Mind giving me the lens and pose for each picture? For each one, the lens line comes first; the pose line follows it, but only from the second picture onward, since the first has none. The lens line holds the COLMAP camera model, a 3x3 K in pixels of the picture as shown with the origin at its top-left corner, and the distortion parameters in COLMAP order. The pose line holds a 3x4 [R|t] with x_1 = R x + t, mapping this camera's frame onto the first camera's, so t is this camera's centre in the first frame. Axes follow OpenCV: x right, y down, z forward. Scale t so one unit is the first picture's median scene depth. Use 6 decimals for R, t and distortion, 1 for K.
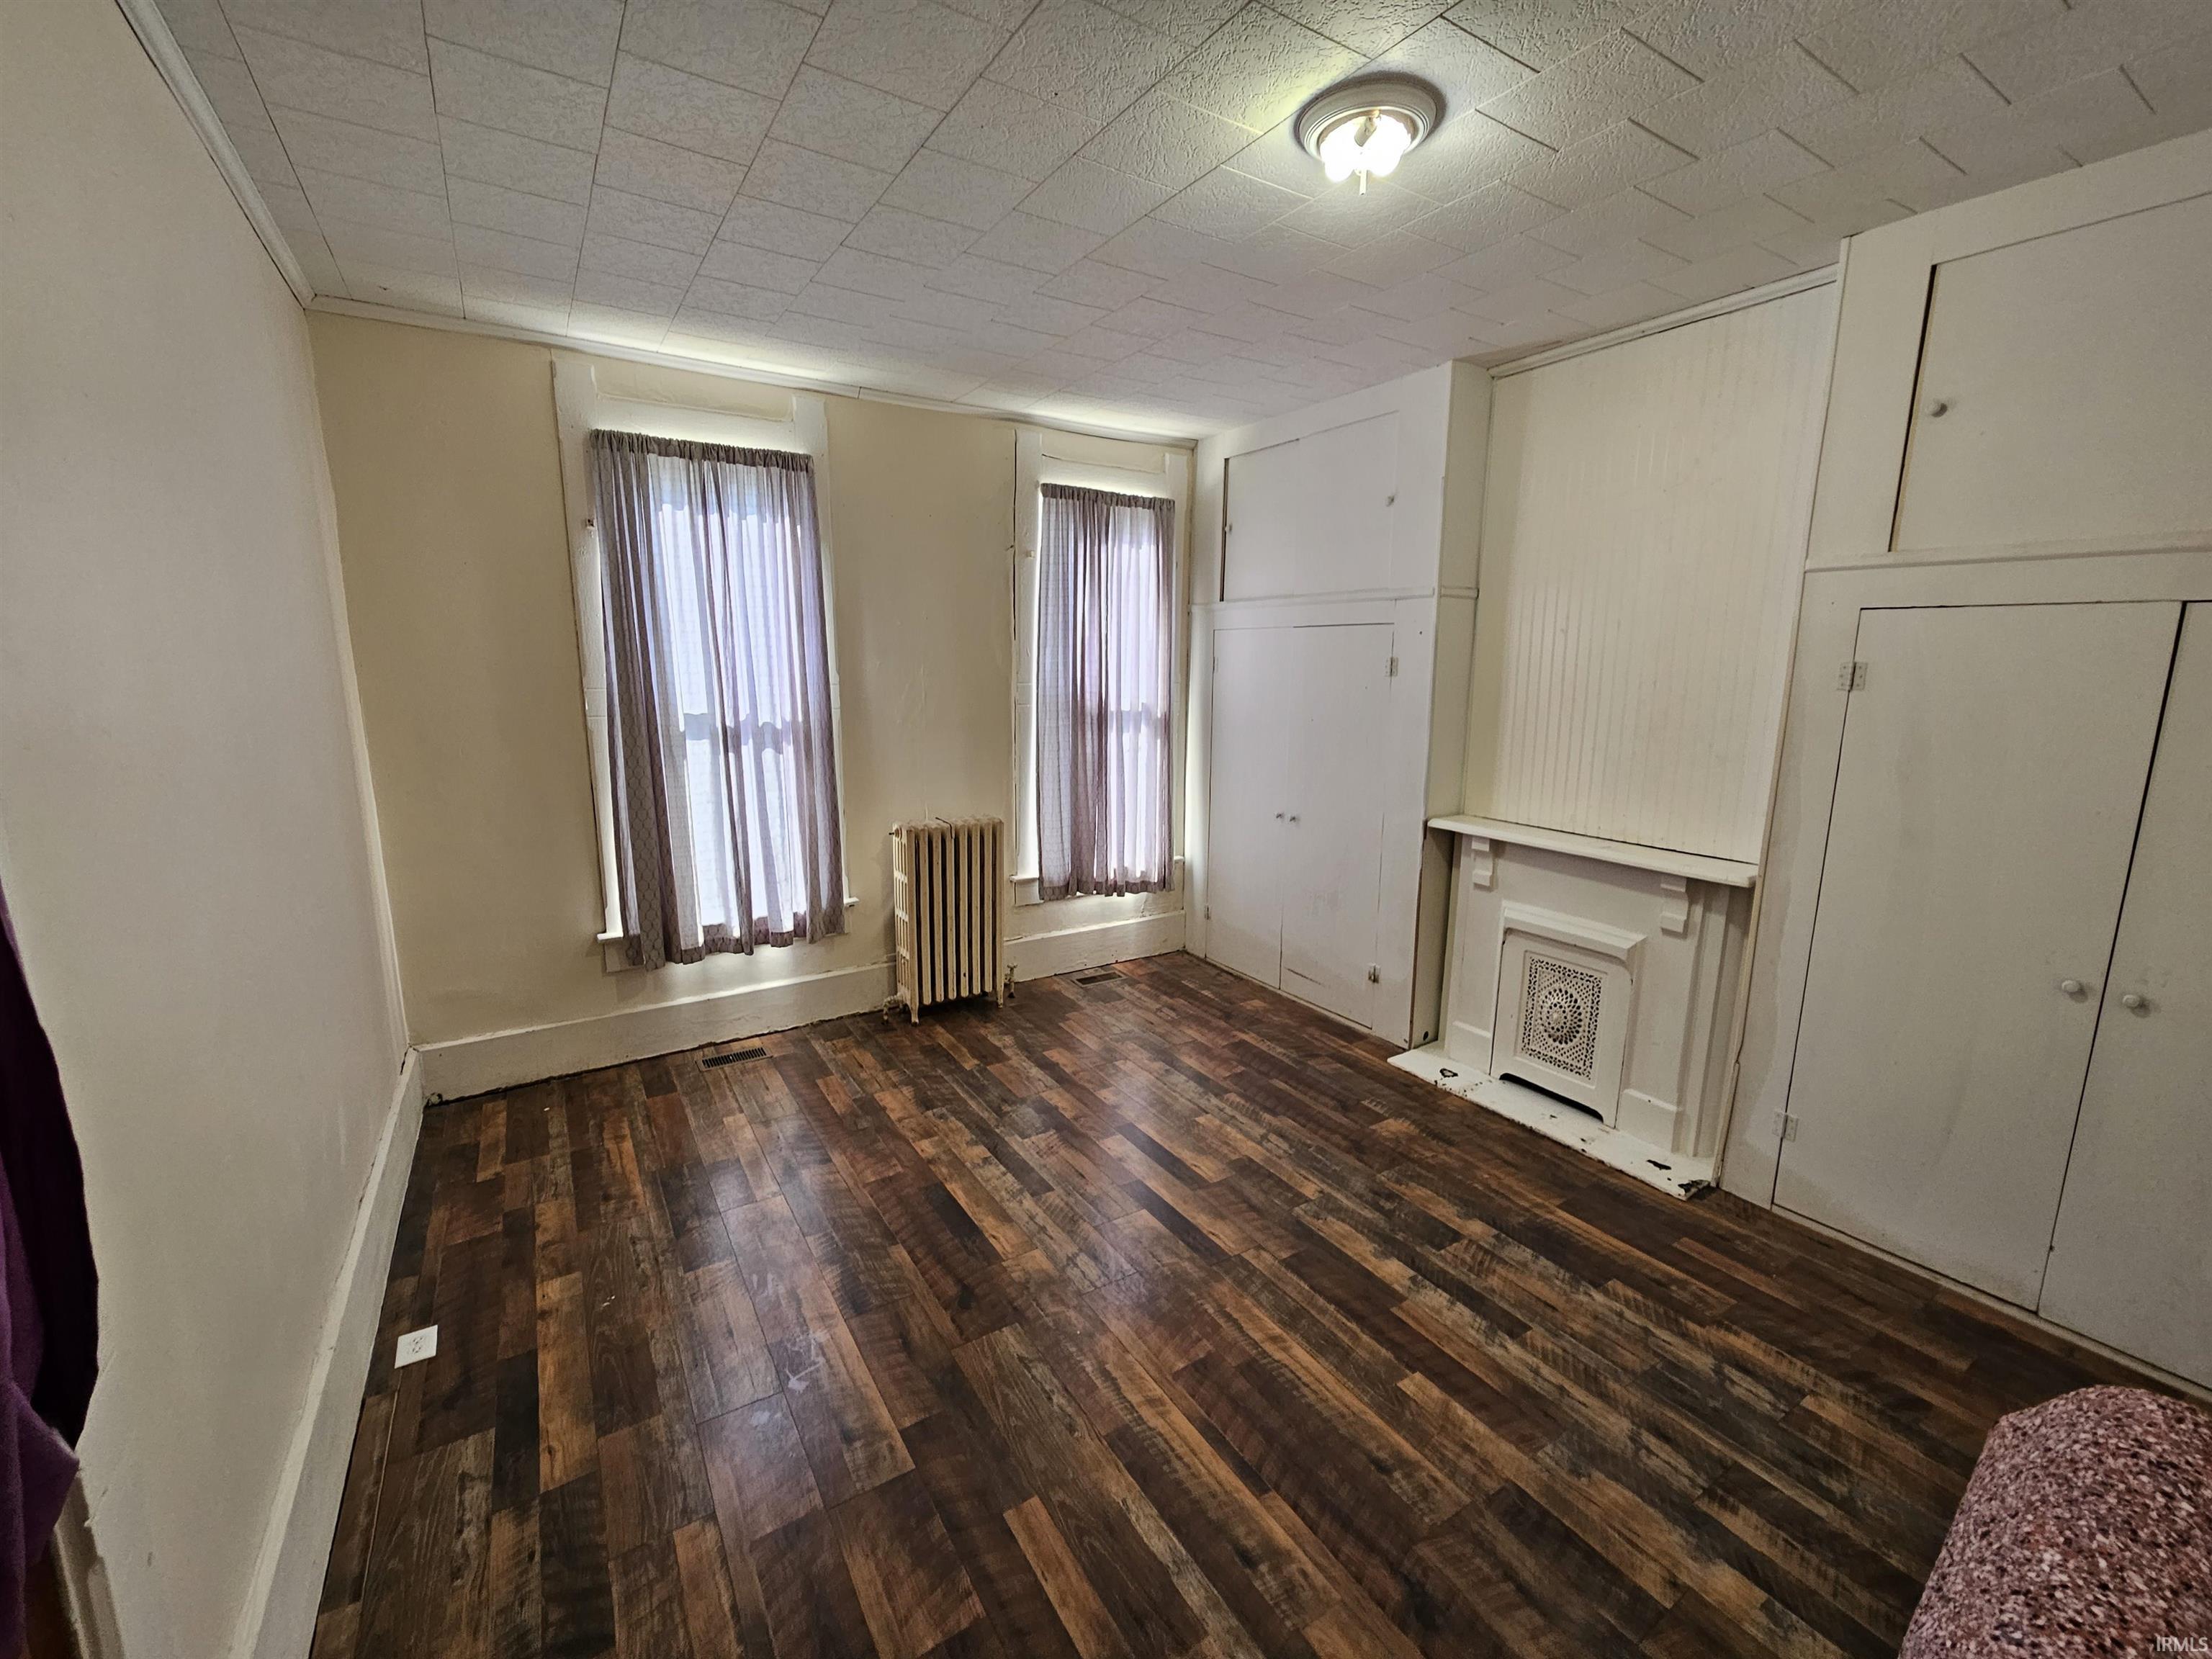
lens RADIAL K [[910.5, 0, 1109.8], [0, 910.5, 818.1], [0, 0, 1]] dist [0.000471, -0.000354]
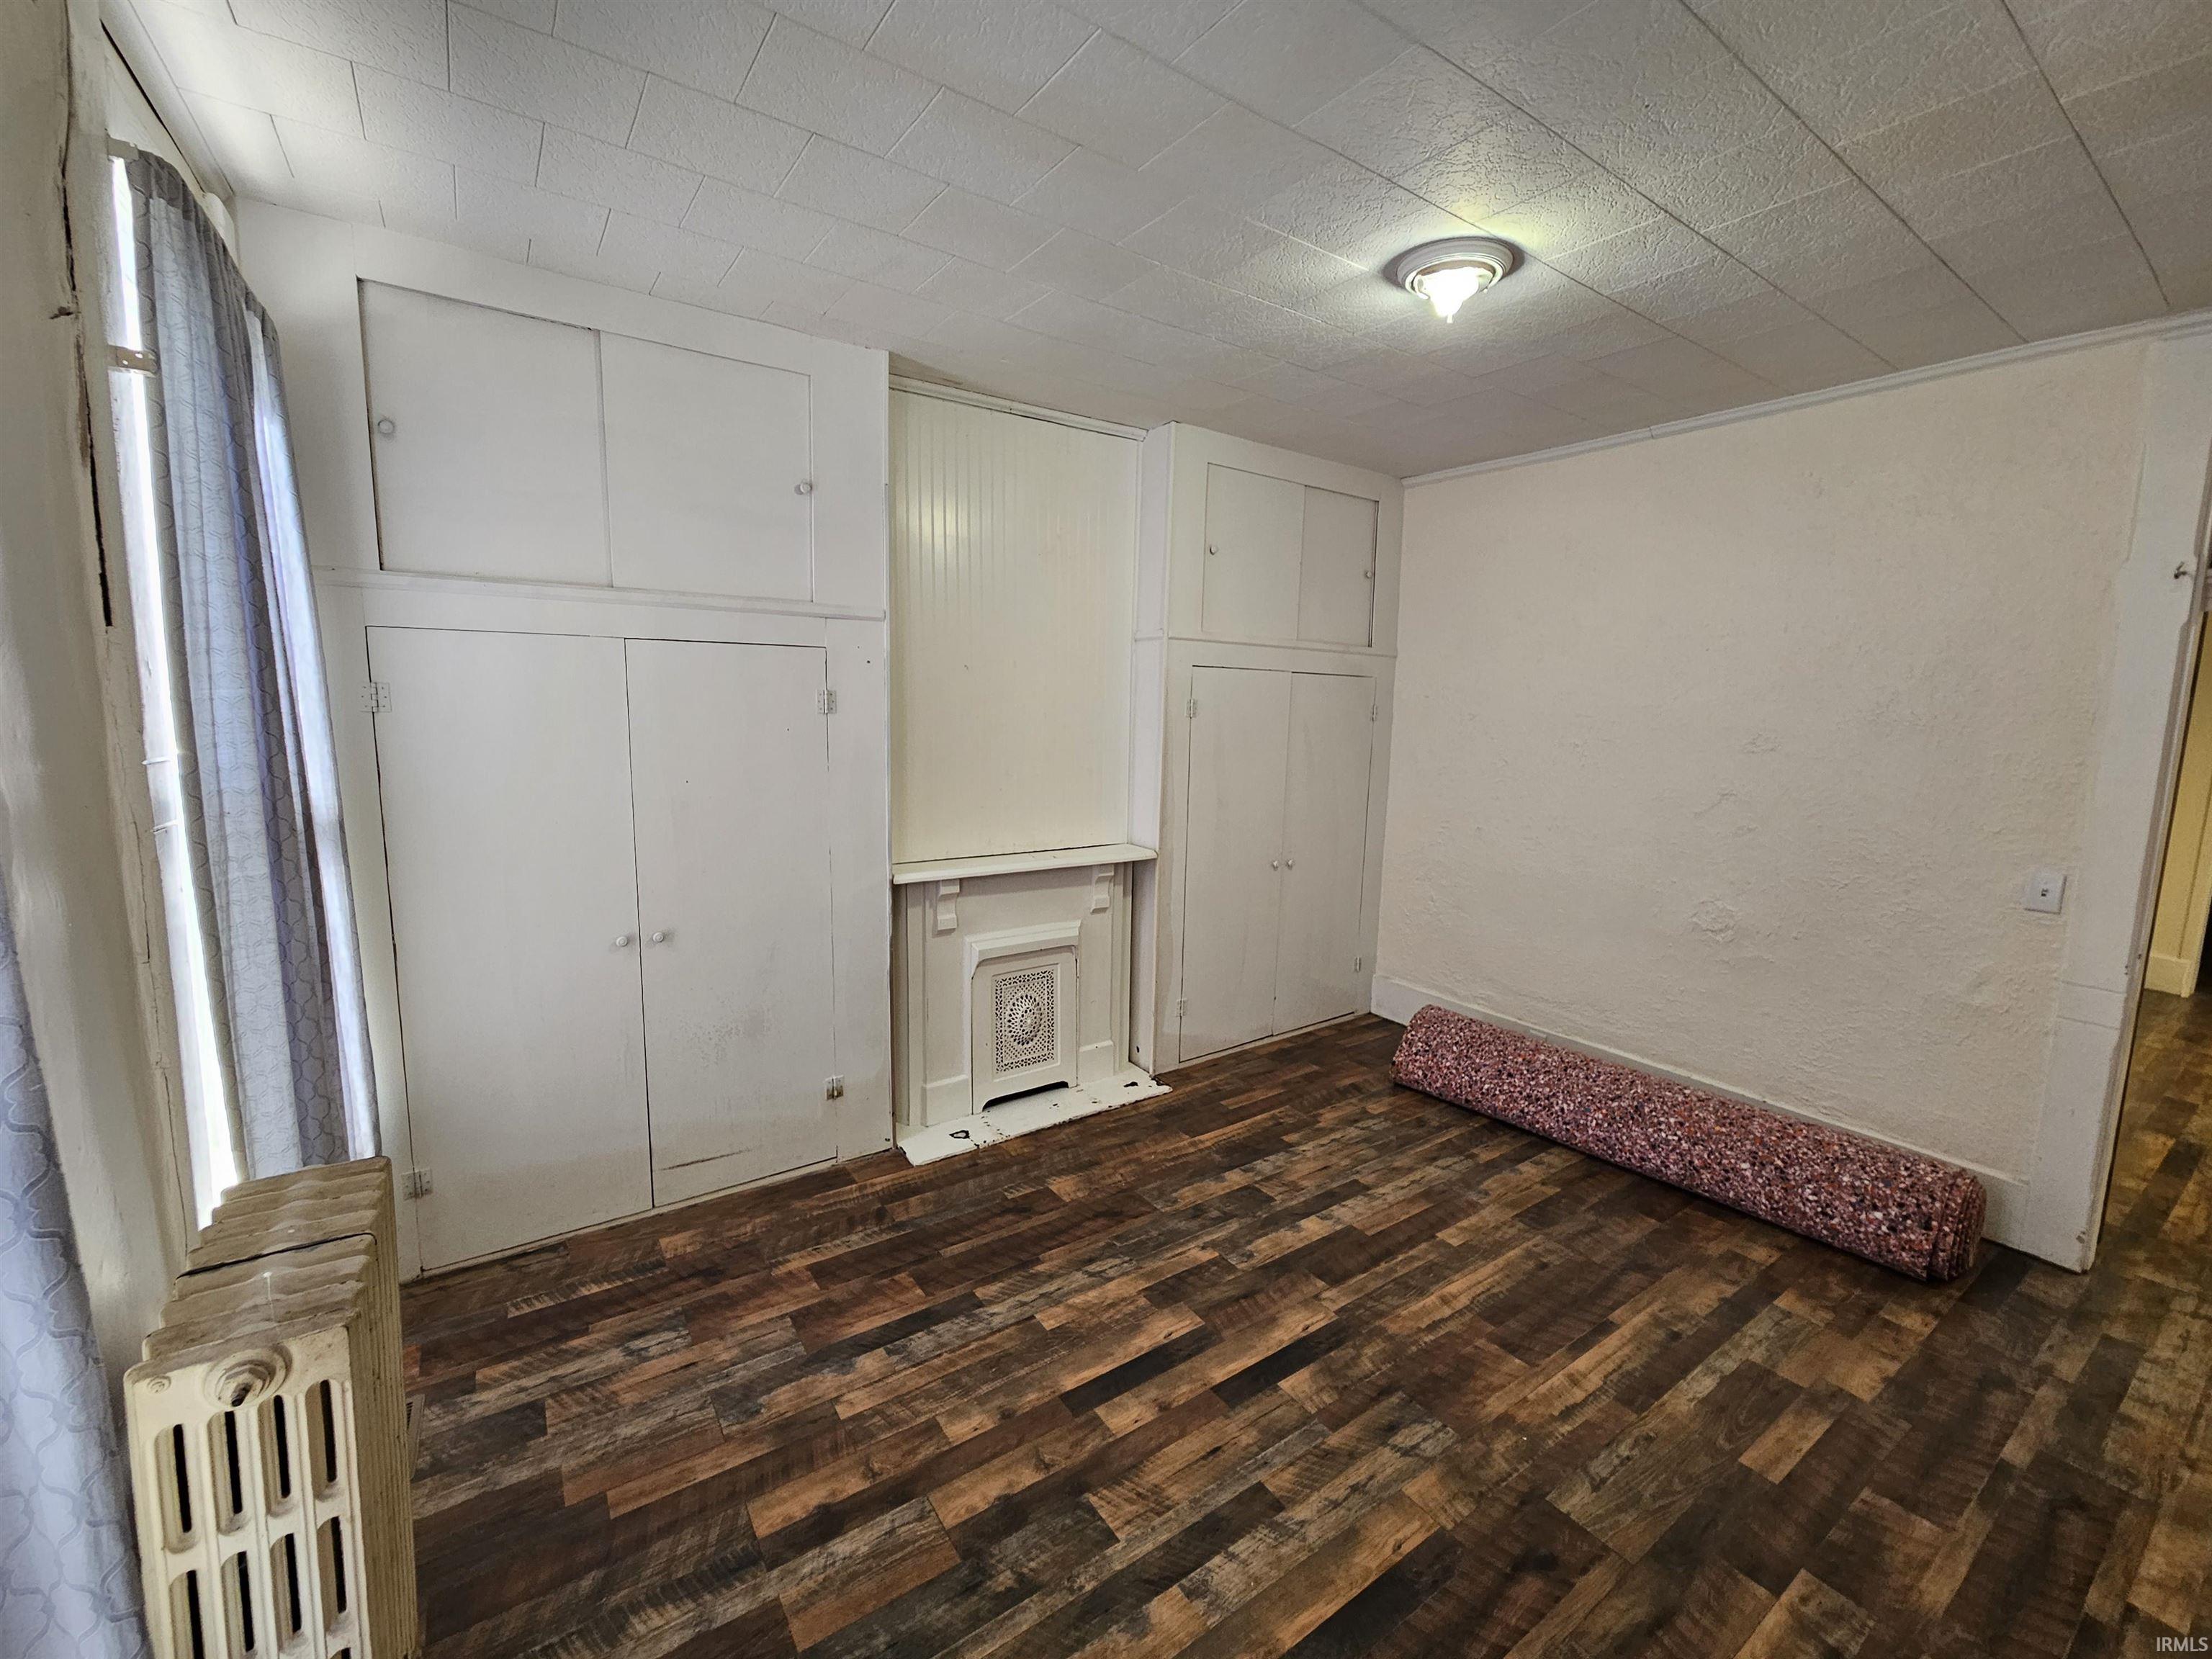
lens RADIAL K [[910.5, 0, 1109.8], [0, 910.5, 818.1], [0, 0, 1]] dist [0.000471, -0.000354]
pose [[-0.034002, -0.140008, 0.989566, -0.655631], [0.153476, 0.977663, 0.143597, -0.189628], [-0.987567, 0.156757, -0.011755, 1.032793]]
